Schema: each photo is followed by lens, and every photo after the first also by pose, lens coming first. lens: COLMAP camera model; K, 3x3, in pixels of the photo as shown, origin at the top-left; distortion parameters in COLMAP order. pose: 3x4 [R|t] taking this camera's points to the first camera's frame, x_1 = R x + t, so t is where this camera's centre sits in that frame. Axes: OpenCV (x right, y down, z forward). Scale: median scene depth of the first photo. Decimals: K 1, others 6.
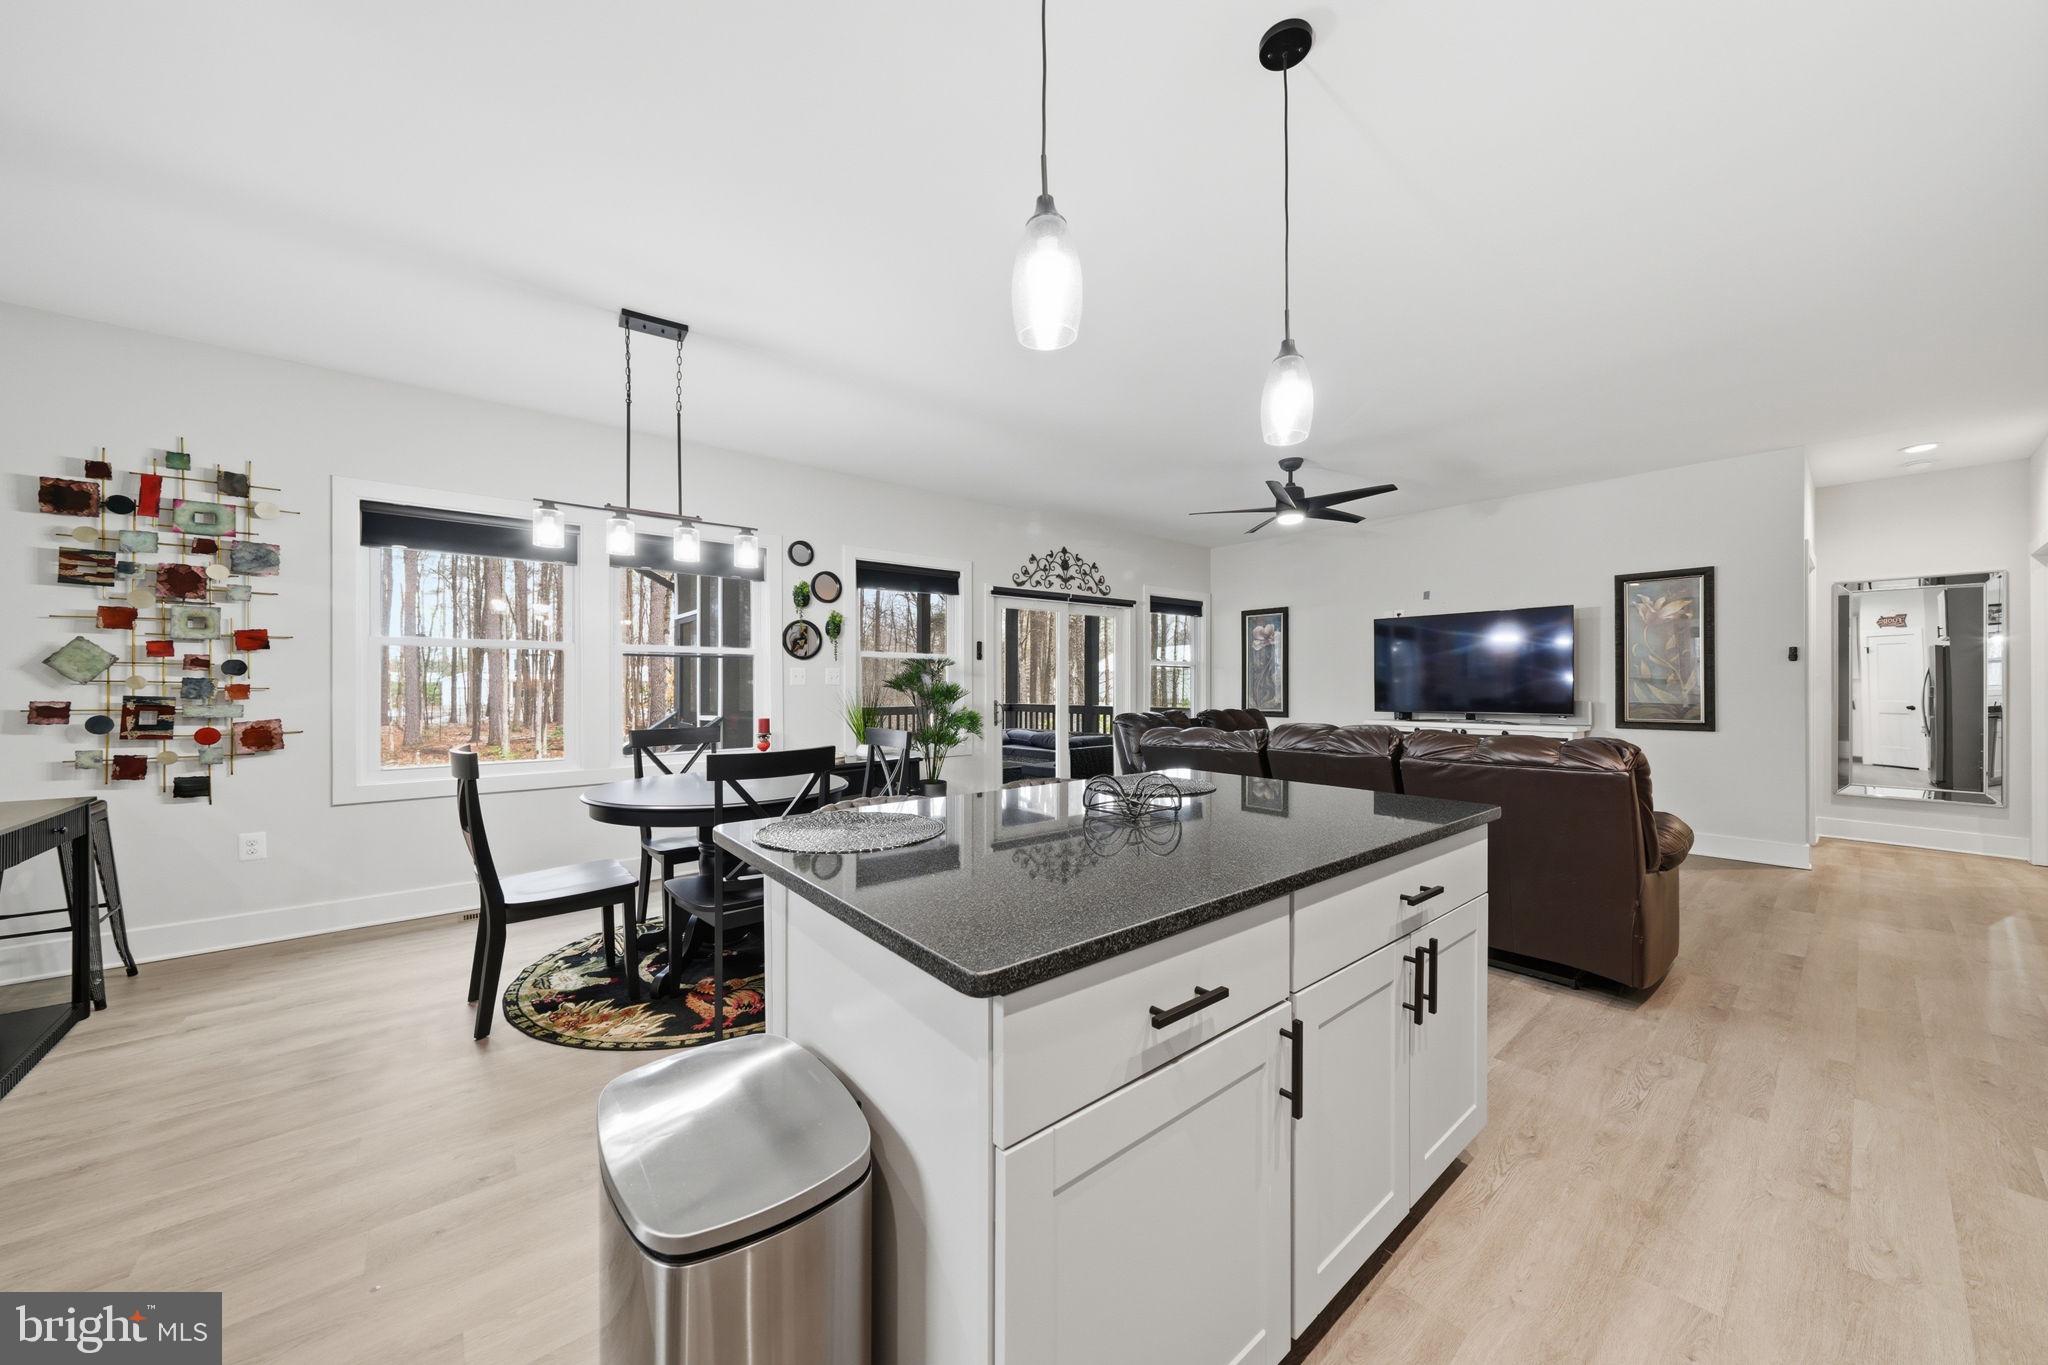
lens RADIAL K [[711.6, 0, 1024.0], [0, 711.6, 682.5], [0, 0, 1]] dist [-0.000046, -0.000086]
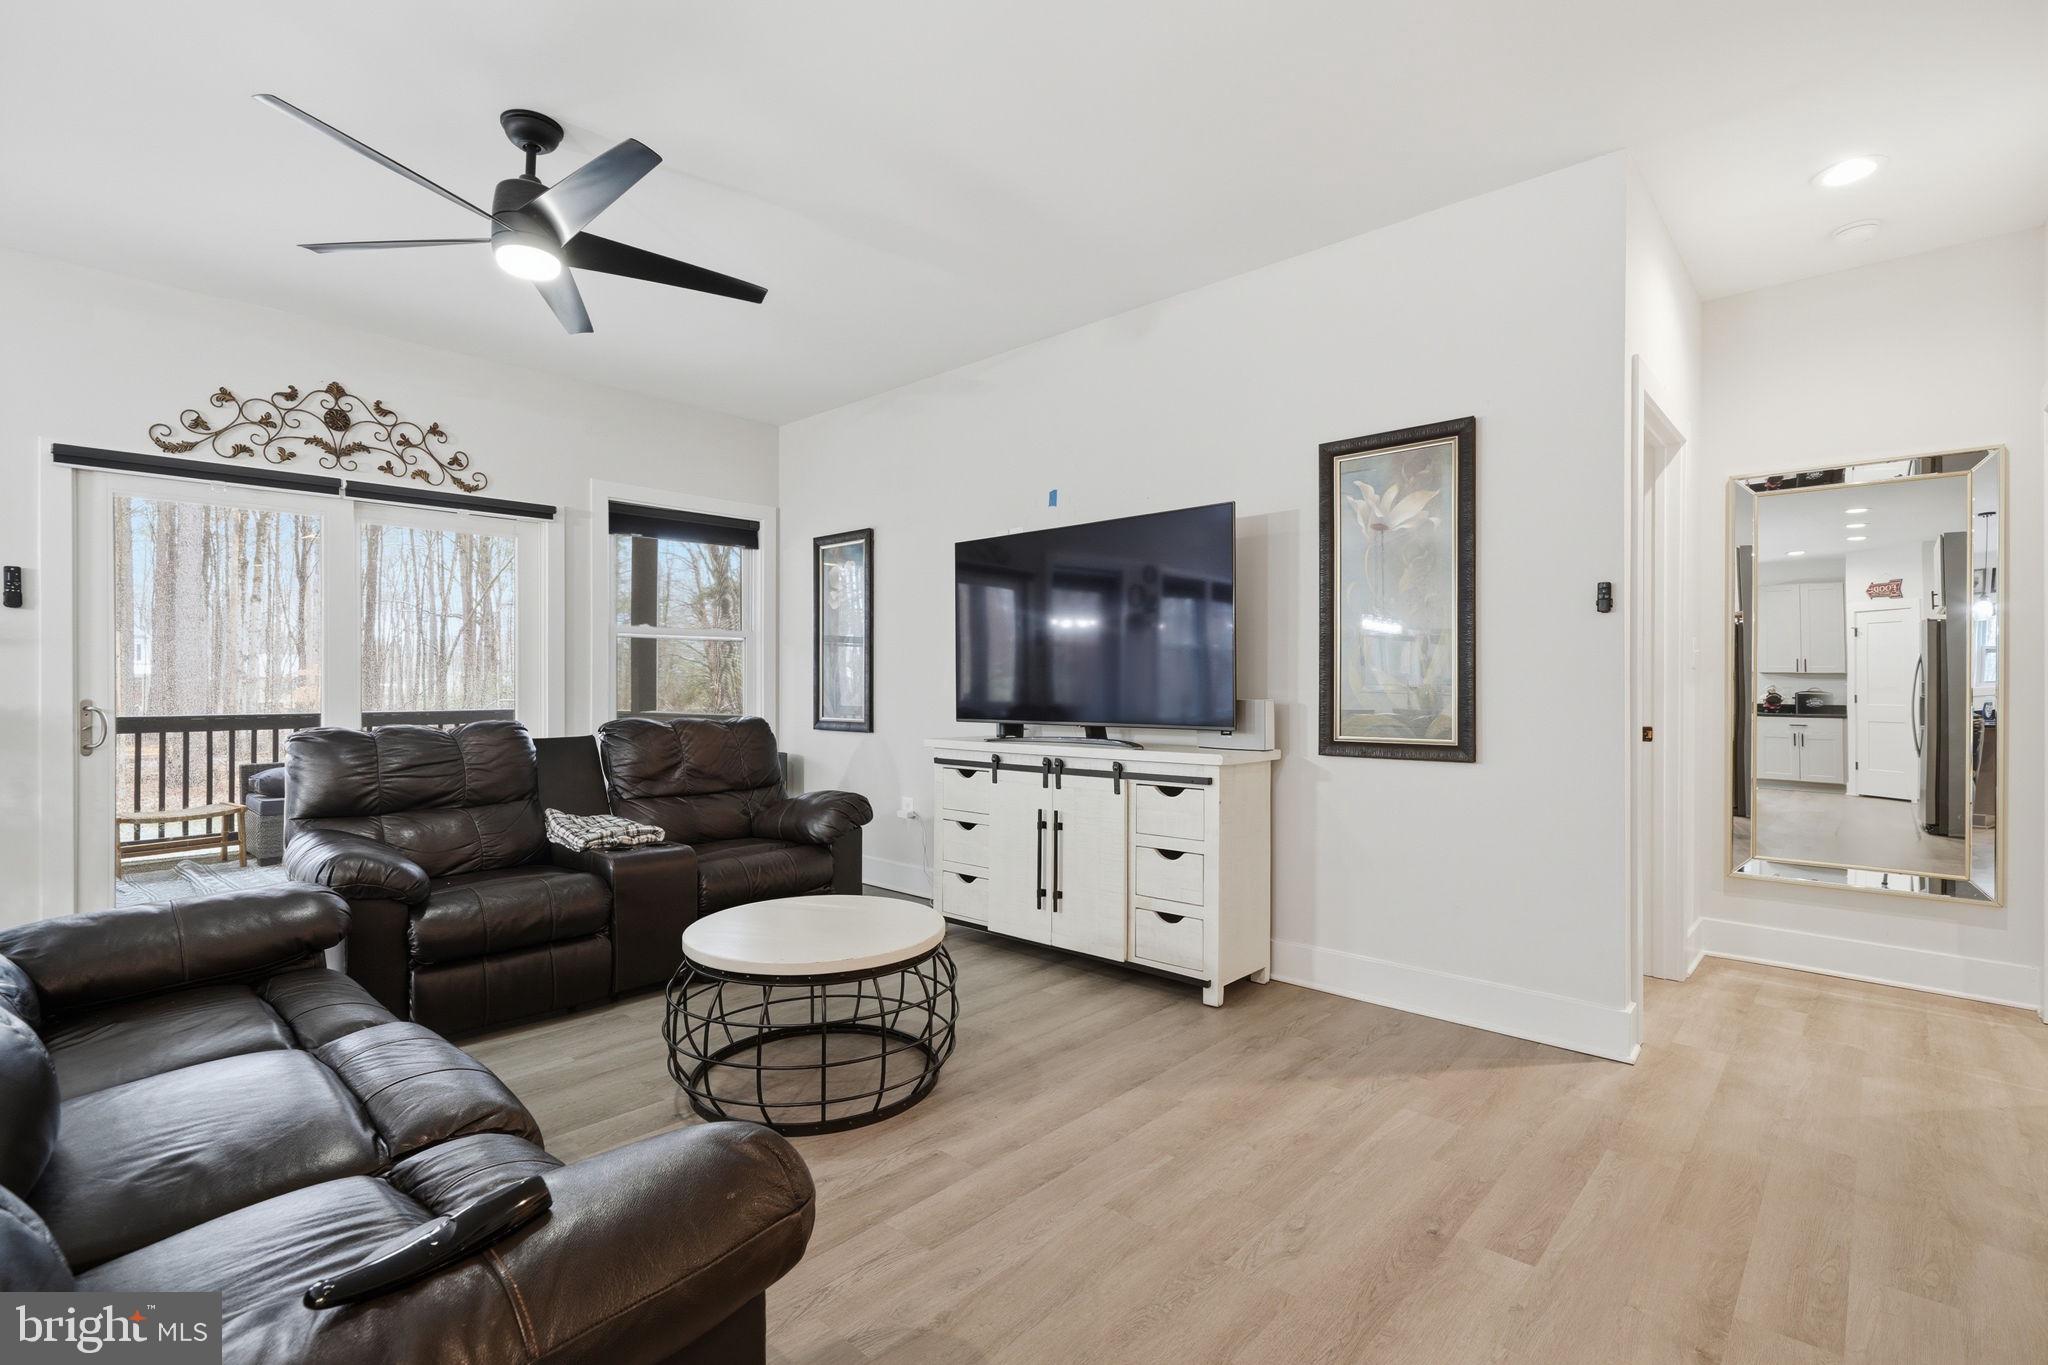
lens RADIAL K [[949.6, 0, 1024.0], [0, 949.6, 682.5], [0, 0, 1]] dist [0.001038, 0.000001]
pose [[0.991592, 0.002032, 0.129388, 0.531102], [-0.002385, 0.999994, 0.002575, 0.012339], [-0.129382, -0.002862, 0.991591, 0.368403]]
